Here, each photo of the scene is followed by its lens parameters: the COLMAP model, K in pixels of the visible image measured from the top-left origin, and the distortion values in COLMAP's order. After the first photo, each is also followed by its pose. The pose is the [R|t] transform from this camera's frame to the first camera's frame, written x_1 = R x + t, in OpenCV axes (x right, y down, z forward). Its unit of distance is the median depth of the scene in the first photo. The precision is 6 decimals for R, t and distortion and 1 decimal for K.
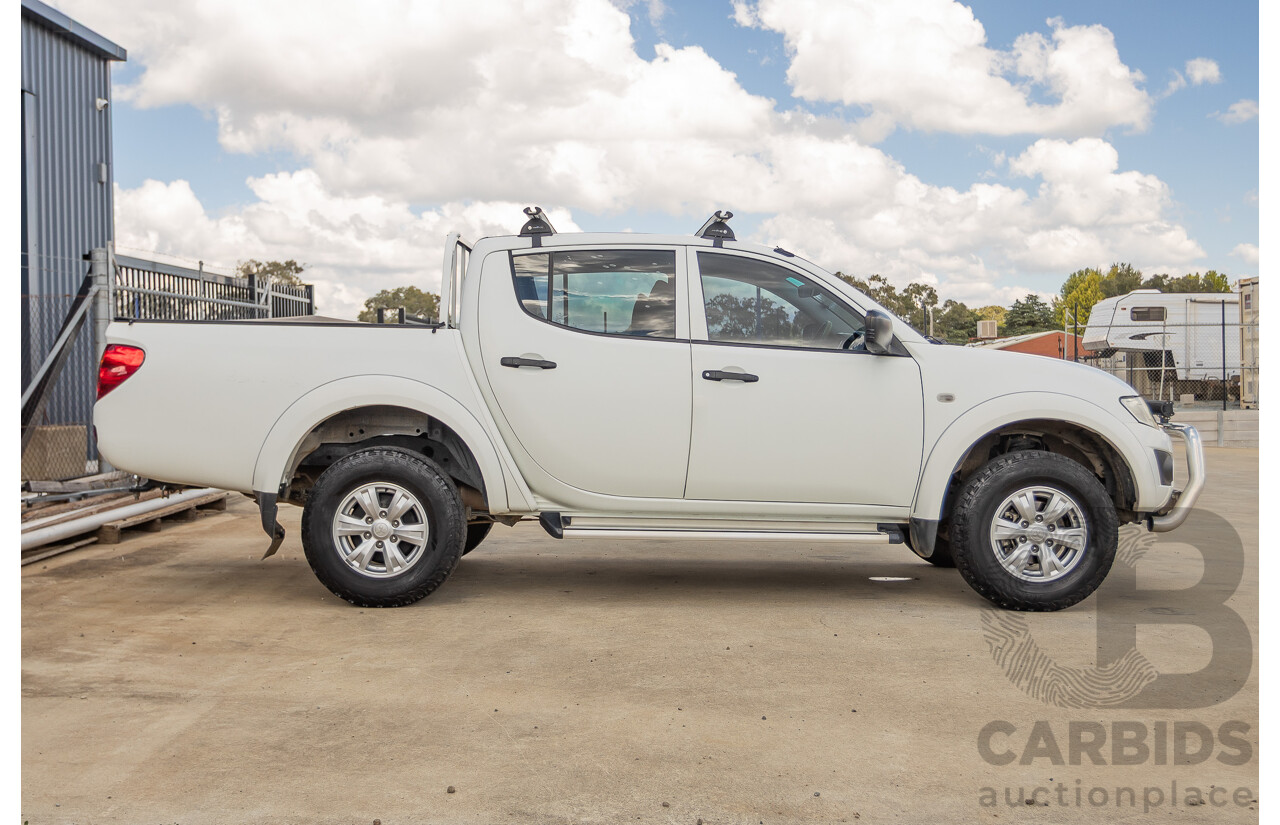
lens RADIAL K [[1435.3, 0, 623.4], [0, 1435.3, 411.8], [0, 0, 1]] dist [-0.003902, -0.006313]
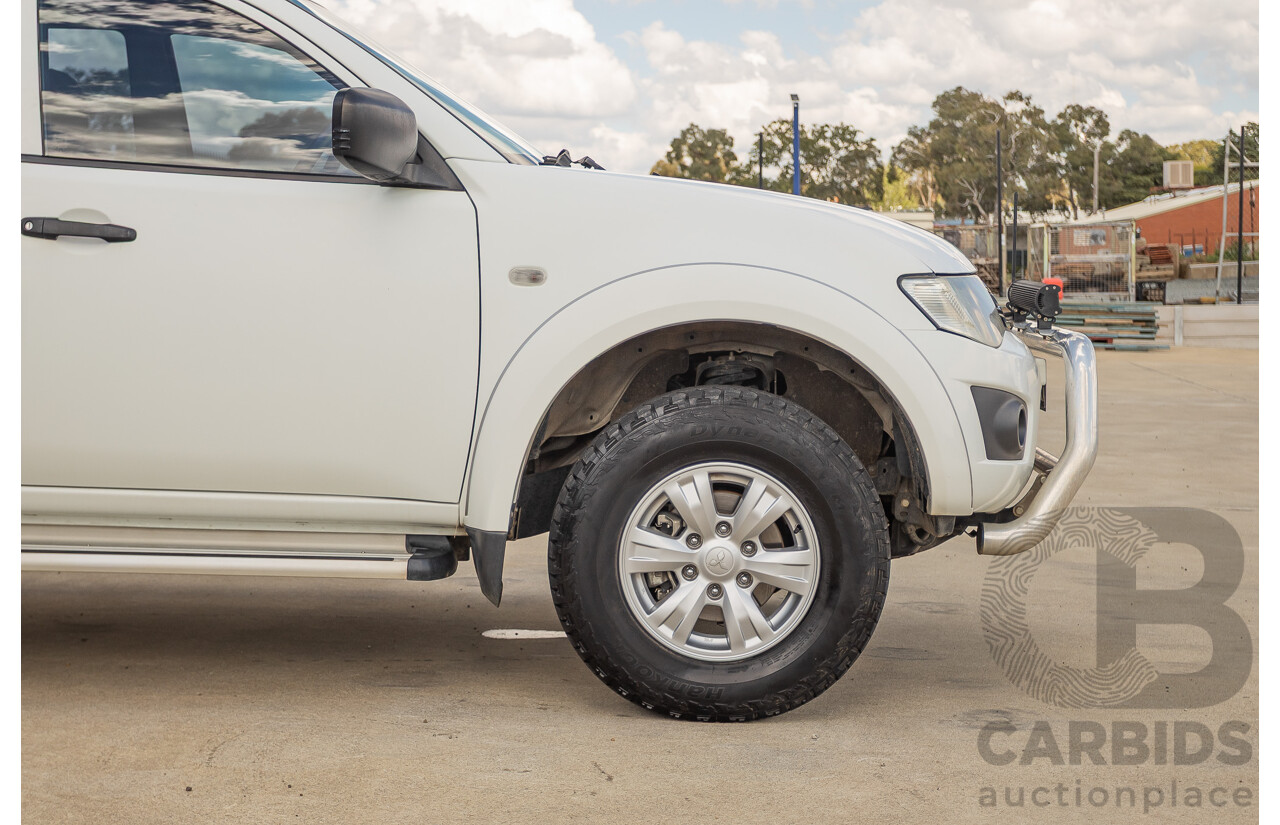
lens RADIAL K [[2165.5, 0, 608.9], [0, 2165.5, 411.6], [0, 0, 1]] dist [-0.038129, 0.140208]
pose [[0.999940, 0.004602, -0.009948, 0.258572], [-0.004072, 0.998606, 0.052619, -0.002758], [0.010176, -0.052575, 0.998565, 0.279034]]
